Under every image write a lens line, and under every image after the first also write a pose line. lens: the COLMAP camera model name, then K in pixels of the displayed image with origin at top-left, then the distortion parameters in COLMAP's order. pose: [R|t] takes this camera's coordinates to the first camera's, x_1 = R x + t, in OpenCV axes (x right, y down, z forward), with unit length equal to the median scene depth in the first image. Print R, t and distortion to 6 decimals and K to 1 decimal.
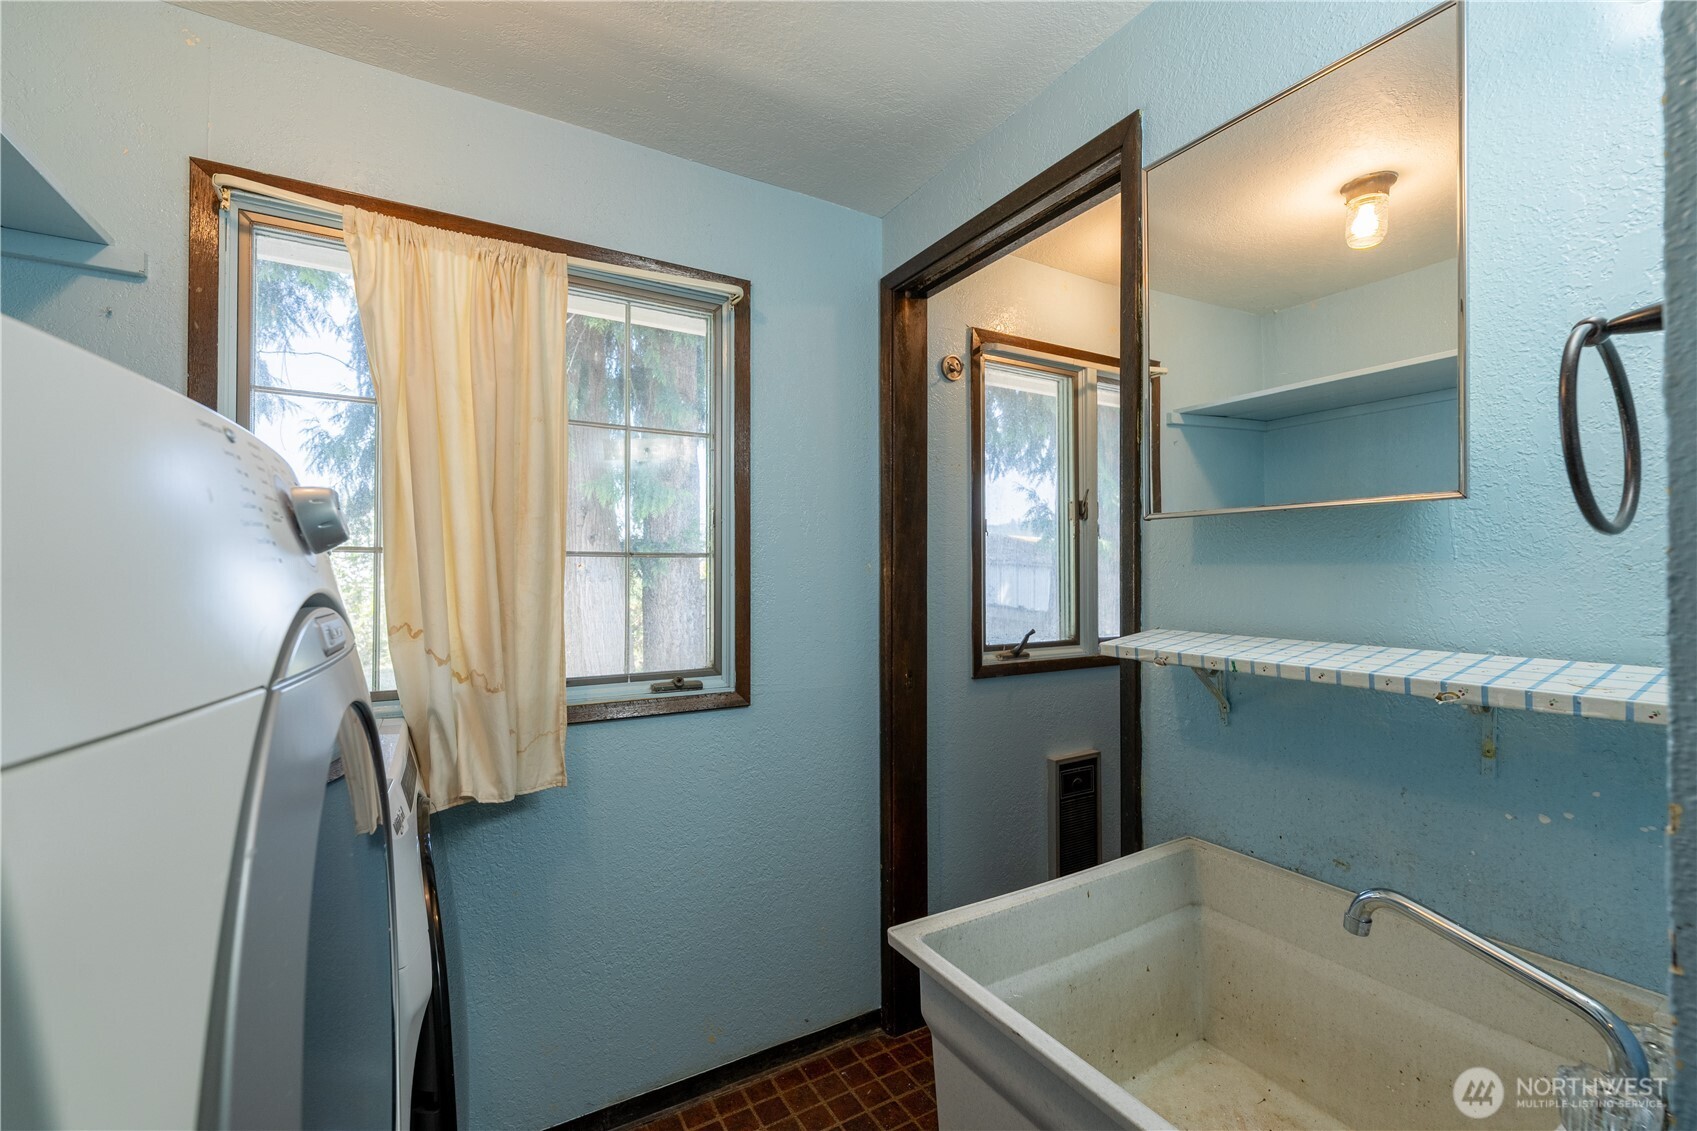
lens RADIAL K [[696.7, 0, 837.1], [0, 696.7, 569.2], [0, 0, 1]] dist [0.000035, -0.000435]
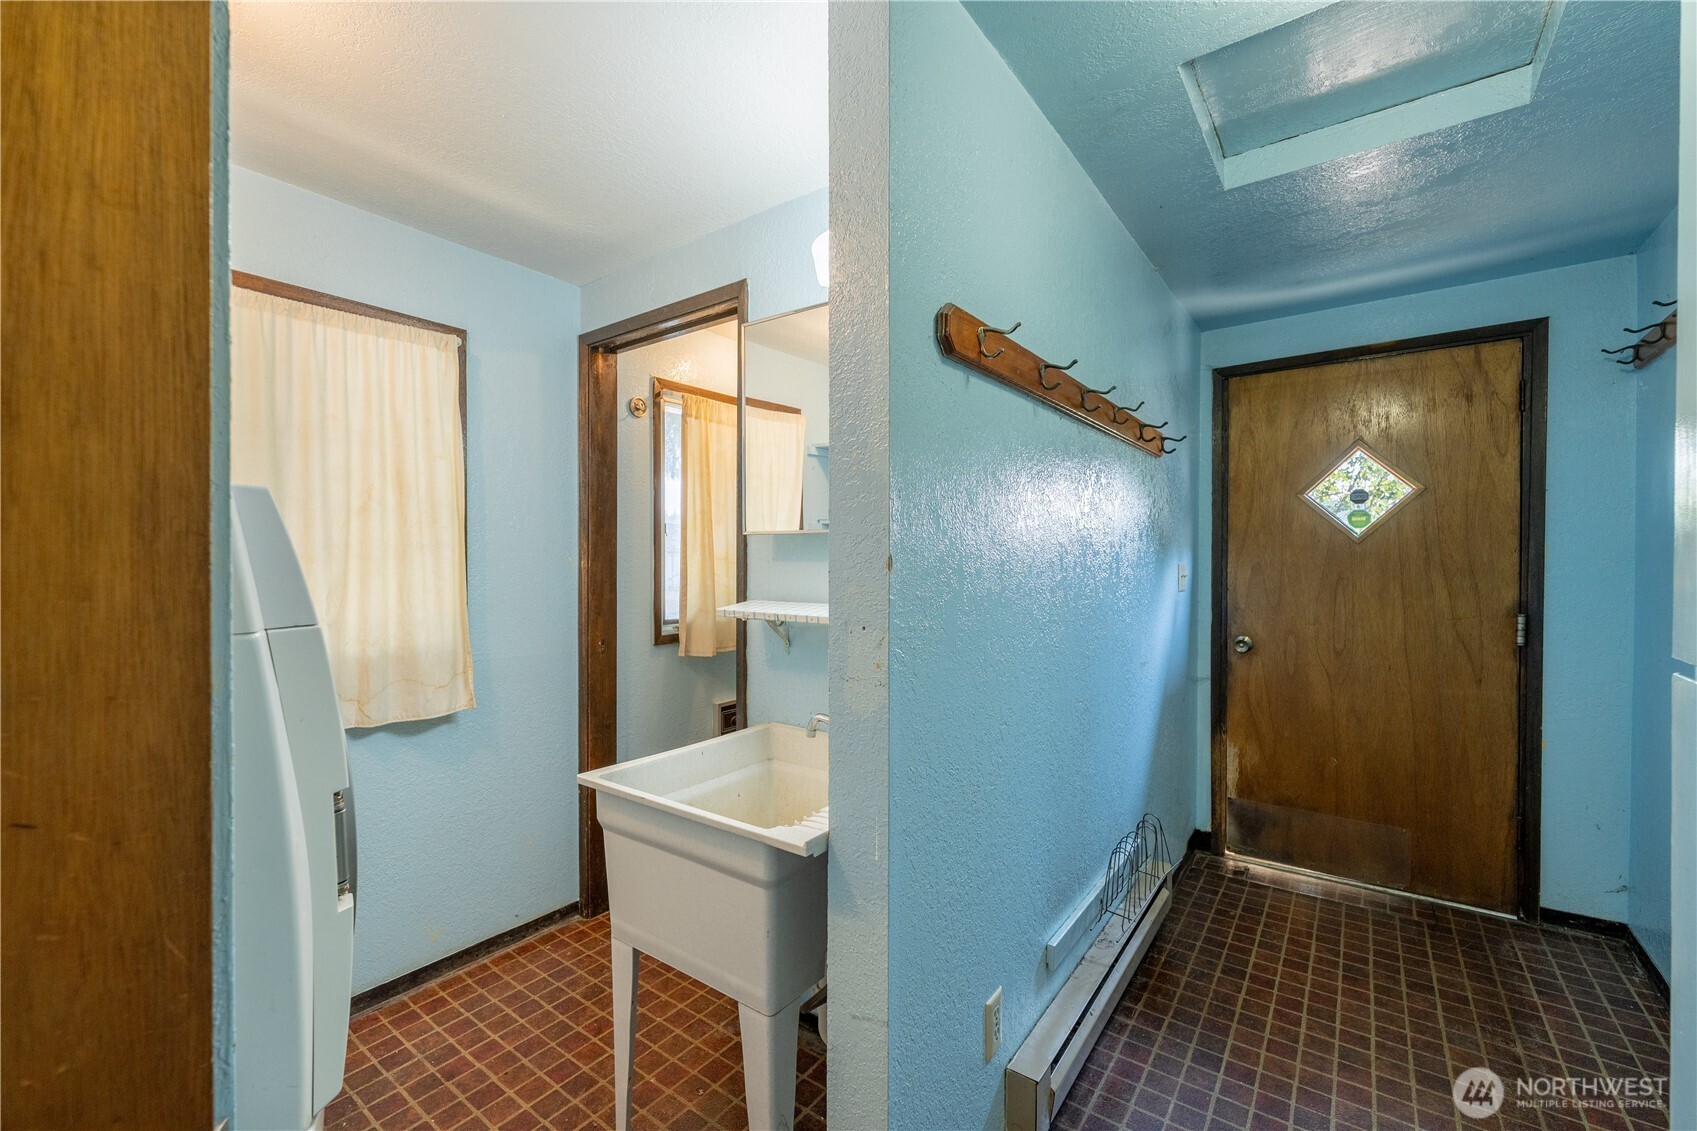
lens RADIAL K [[696.7, 0, 837.1], [0, 696.7, 569.2], [0, 0, 1]] dist [0.000035, -0.000435]
pose [[0.919451, -0.001029, 0.393204, -0.005005], [-0.004829, 0.999892, 0.013908, -0.006884], [-0.393175, -0.014686, 0.919346, -0.373200]]
